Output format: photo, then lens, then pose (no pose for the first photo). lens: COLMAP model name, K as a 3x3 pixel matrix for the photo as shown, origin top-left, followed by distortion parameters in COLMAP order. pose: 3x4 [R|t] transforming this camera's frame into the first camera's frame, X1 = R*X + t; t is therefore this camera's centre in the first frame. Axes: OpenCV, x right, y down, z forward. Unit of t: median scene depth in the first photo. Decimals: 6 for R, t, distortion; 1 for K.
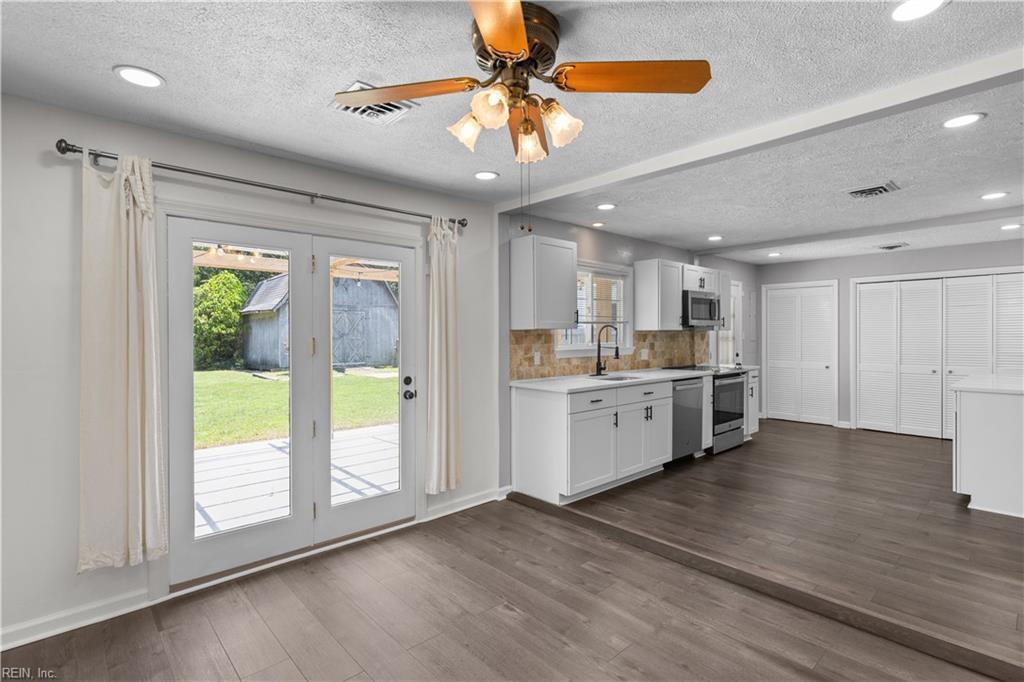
lens RADIAL K [[487.5, 0, 517.5], [0, 487.5, 340.0], [0, 0, 1]] dist [-0.003703, 0.000713]
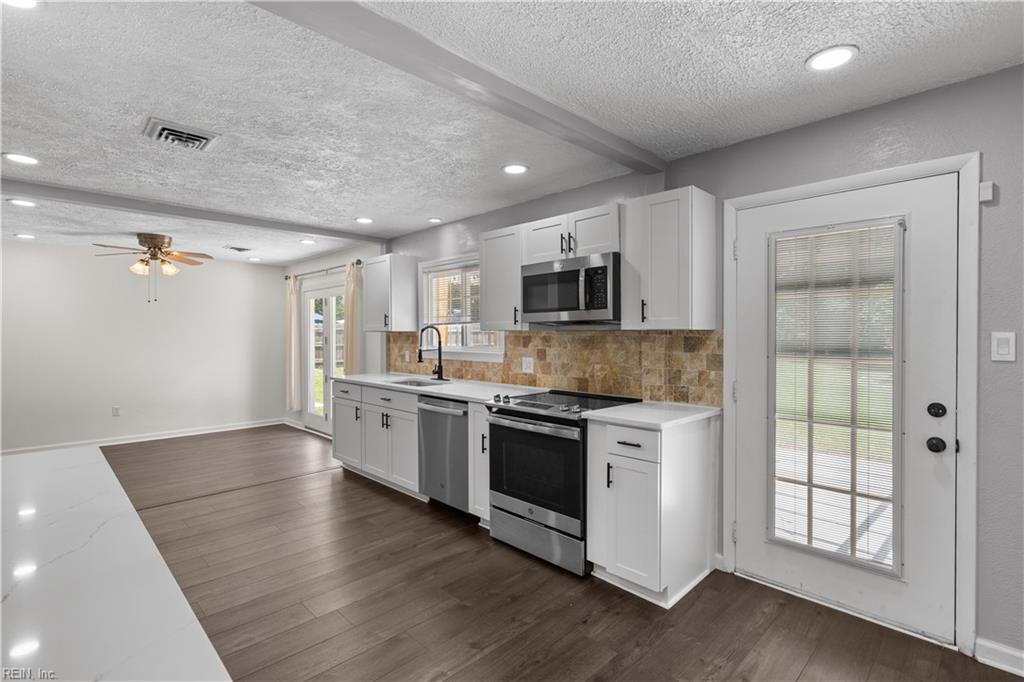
lens RADIAL K [[487.5, 0, 516.5], [0, 487.5, 338.3], [0, 0, 1]] dist [-0.003703, 0.000713]
pose [[0.038187, 0.011044, -0.999210, 1.106081], [-0.013282, 0.999856, 0.010543, -0.018867], [0.999182, 0.012869, 0.038328, 1.109472]]
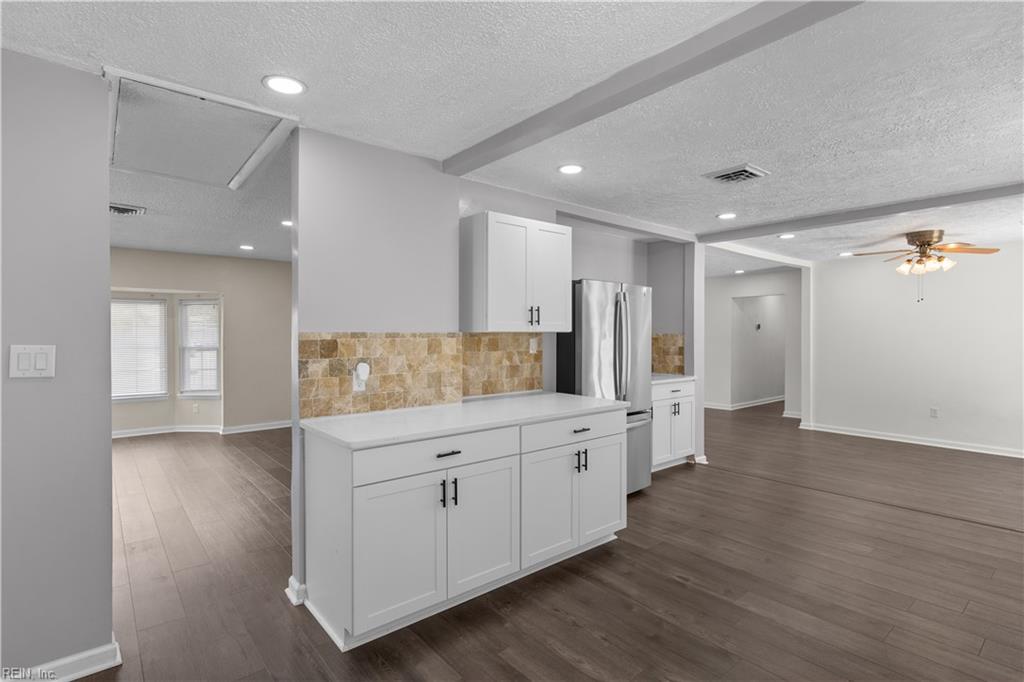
lens RADIAL K [[487.5, 0, 511.9], [0, 487.5, 341.2], [0, 0, 1]] dist [-0.003703, 0.000713]
pose [[-0.998320, 0.003818, 0.057816, 0.818004], [0.005584, 0.999522, 0.030410, -0.027885], [-0.057672, 0.030681, -0.997864, 1.443299]]
